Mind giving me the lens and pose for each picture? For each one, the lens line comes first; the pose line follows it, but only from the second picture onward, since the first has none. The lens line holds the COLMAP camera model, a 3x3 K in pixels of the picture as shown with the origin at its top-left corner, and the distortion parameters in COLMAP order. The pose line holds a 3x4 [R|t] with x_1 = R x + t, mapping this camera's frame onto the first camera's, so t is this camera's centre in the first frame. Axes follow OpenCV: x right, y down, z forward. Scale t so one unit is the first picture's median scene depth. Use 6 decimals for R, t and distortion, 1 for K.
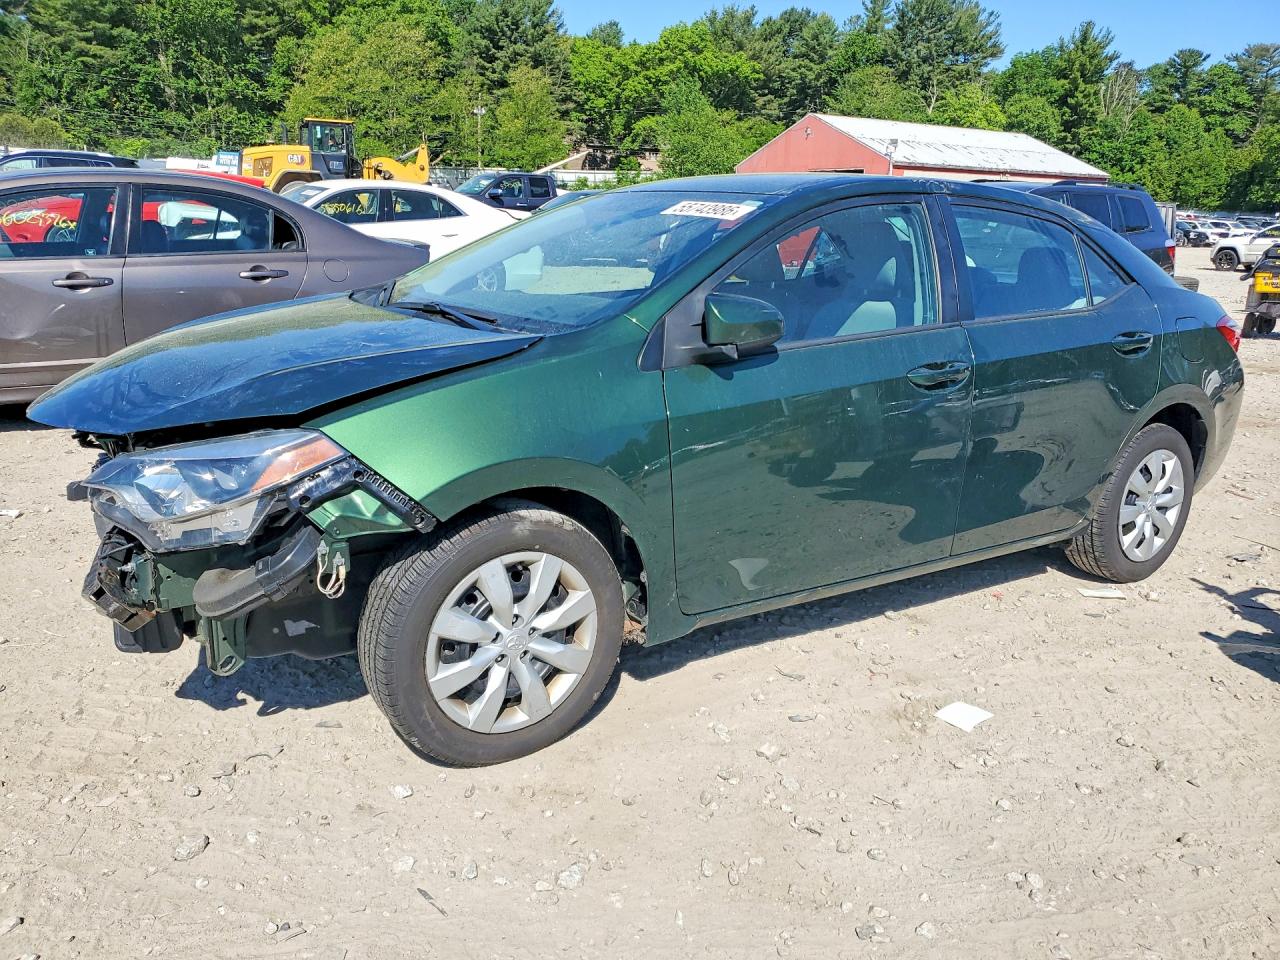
lens RADIAL K [[1028.6, 0, 640.0], [0, 1028.6, 480.0], [0, 0, 1]] dist [-0.004564, 0.028976]
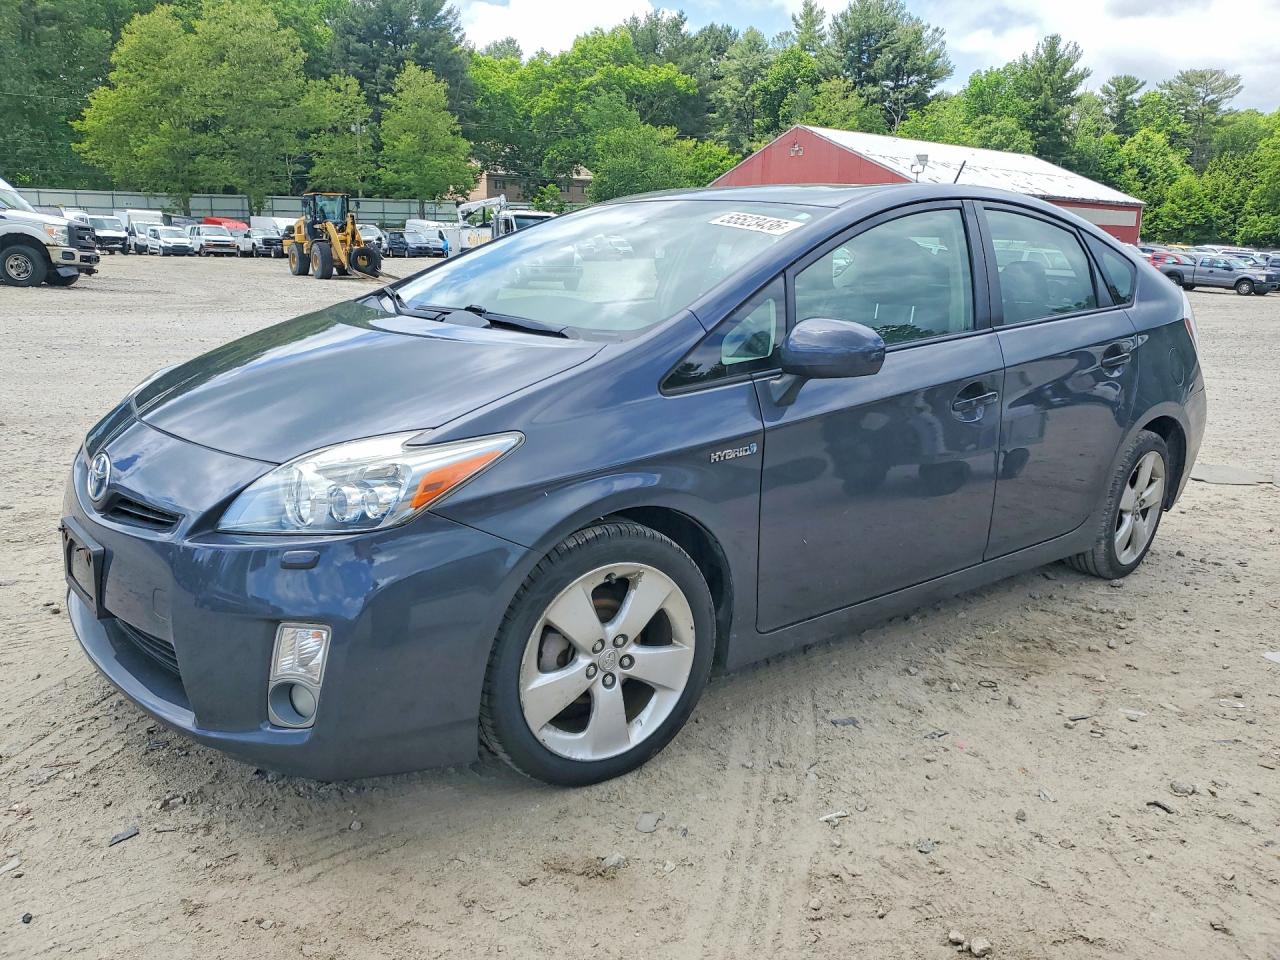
lens RADIAL K [[1028.6, 0, 640.0], [0, 1028.6, 480.0], [0, 0, 1]] dist [-0.004564, 0.028976]
pose [[0.994733, -0.029063, 0.098296, -0.020120], [0.032149, 0.999034, -0.029956, -0.044740], [-0.097330, 0.032958, 0.994706, 0.157689]]
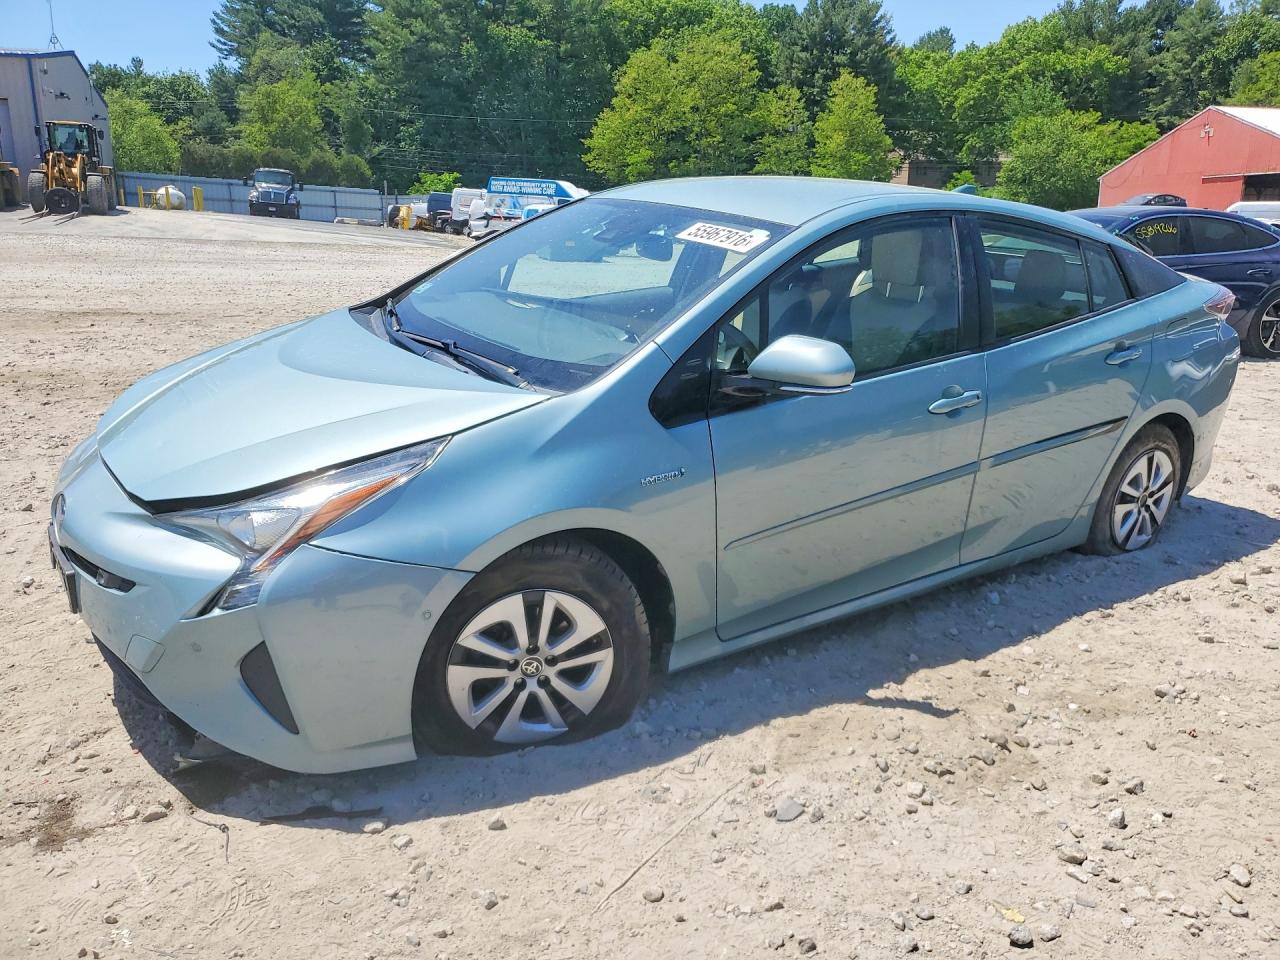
lens RADIAL K [[1028.6, 0, 640.0], [0, 1028.6, 480.0], [0, 0, 1]] dist [-0.004564, 0.028976]
pose [[0.957441, 0.046803, -0.284808, -0.009467], [-0.052488, 0.998545, -0.012357, -0.019754], [0.283815, 0.026780, 0.958505, 0.066499]]
